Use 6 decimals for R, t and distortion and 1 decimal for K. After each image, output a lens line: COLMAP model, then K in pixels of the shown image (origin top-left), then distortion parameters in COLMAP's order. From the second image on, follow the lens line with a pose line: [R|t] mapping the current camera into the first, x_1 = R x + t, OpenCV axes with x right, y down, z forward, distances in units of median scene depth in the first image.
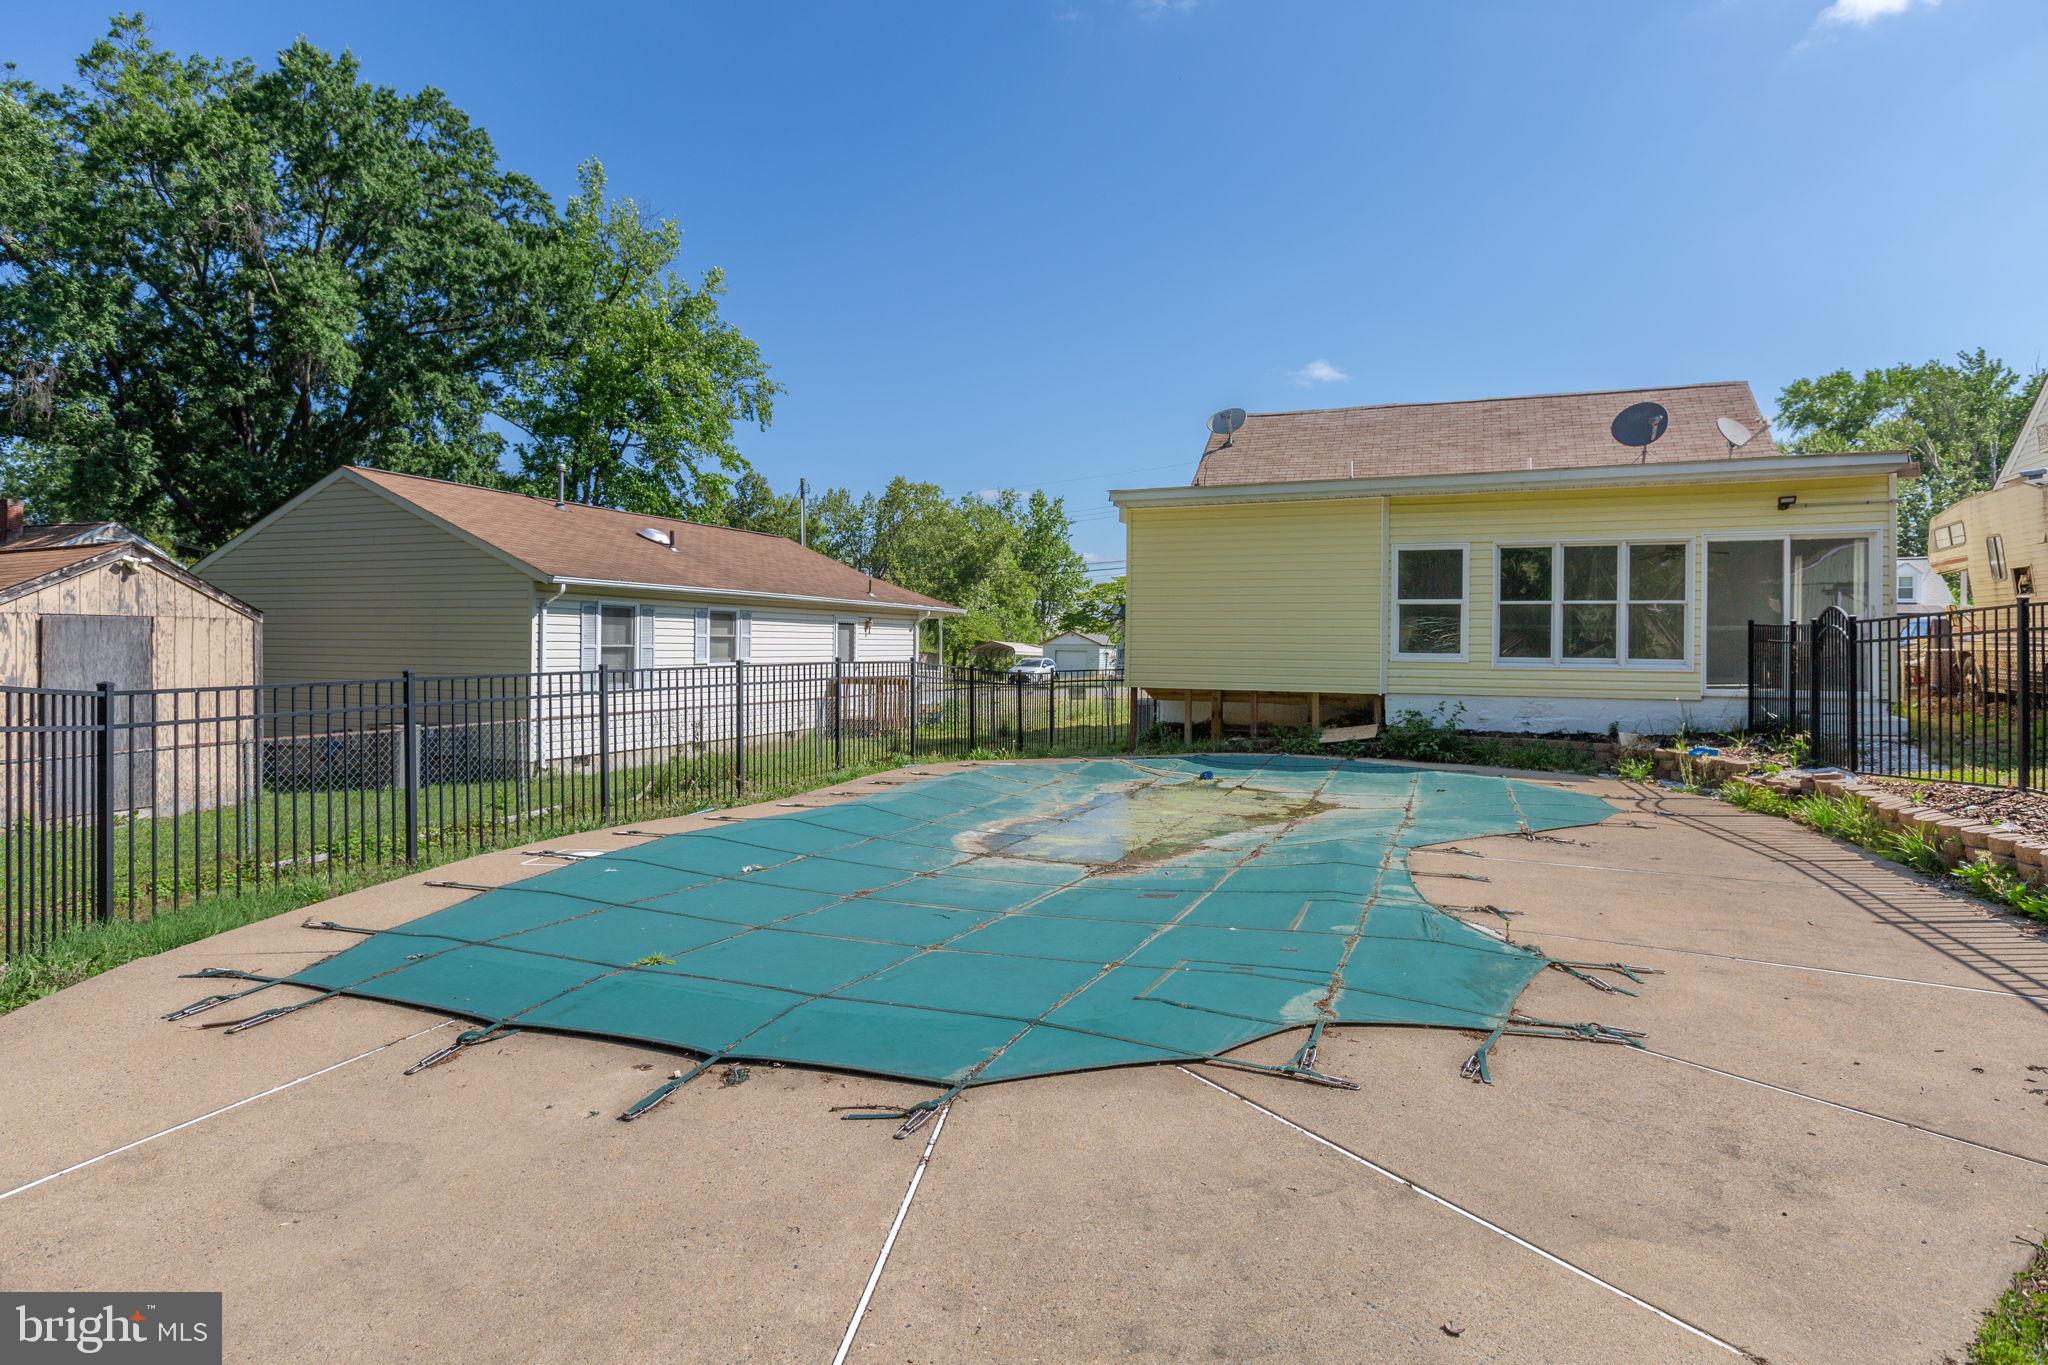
lens RADIAL K [[1102.5, 0, 1029.9], [0, 1102.5, 644.7], [0, 0, 1]] dist [0.003986, -0.002663]
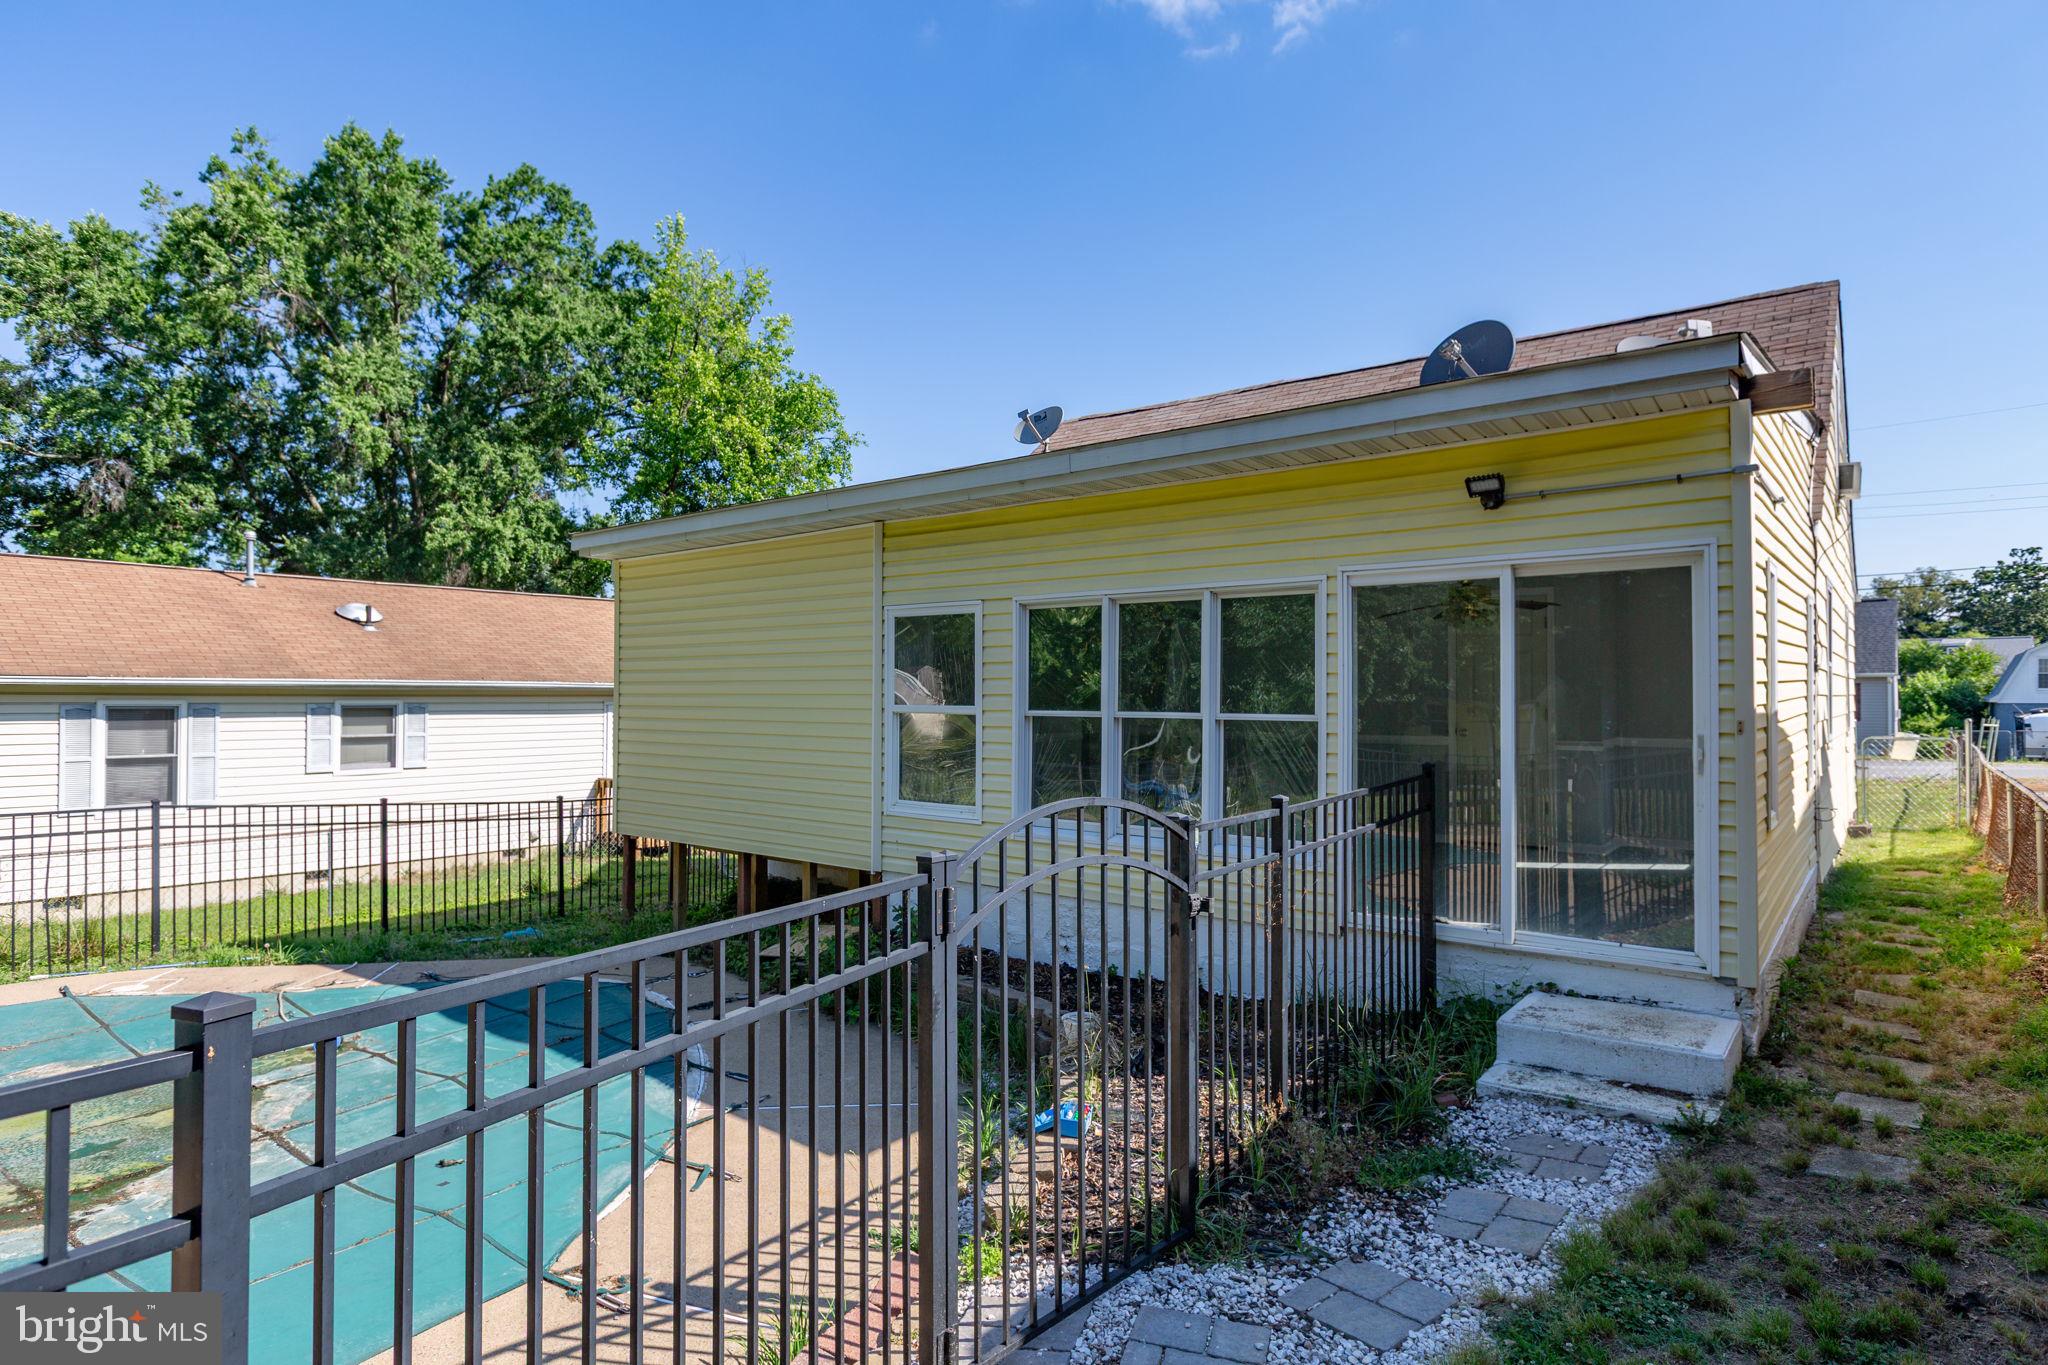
lens RADIAL K [[1122.7, 0, 1024.0], [0, 1122.7, 682.5], [0, 0, 1]] dist [0.003445, -0.000235]
pose [[0.959619, -0.010854, -0.281092, 0.485203], [0.007388, 0.999883, -0.013388, -0.038283], [0.281204, 0.010771, 0.959587, 0.407167]]
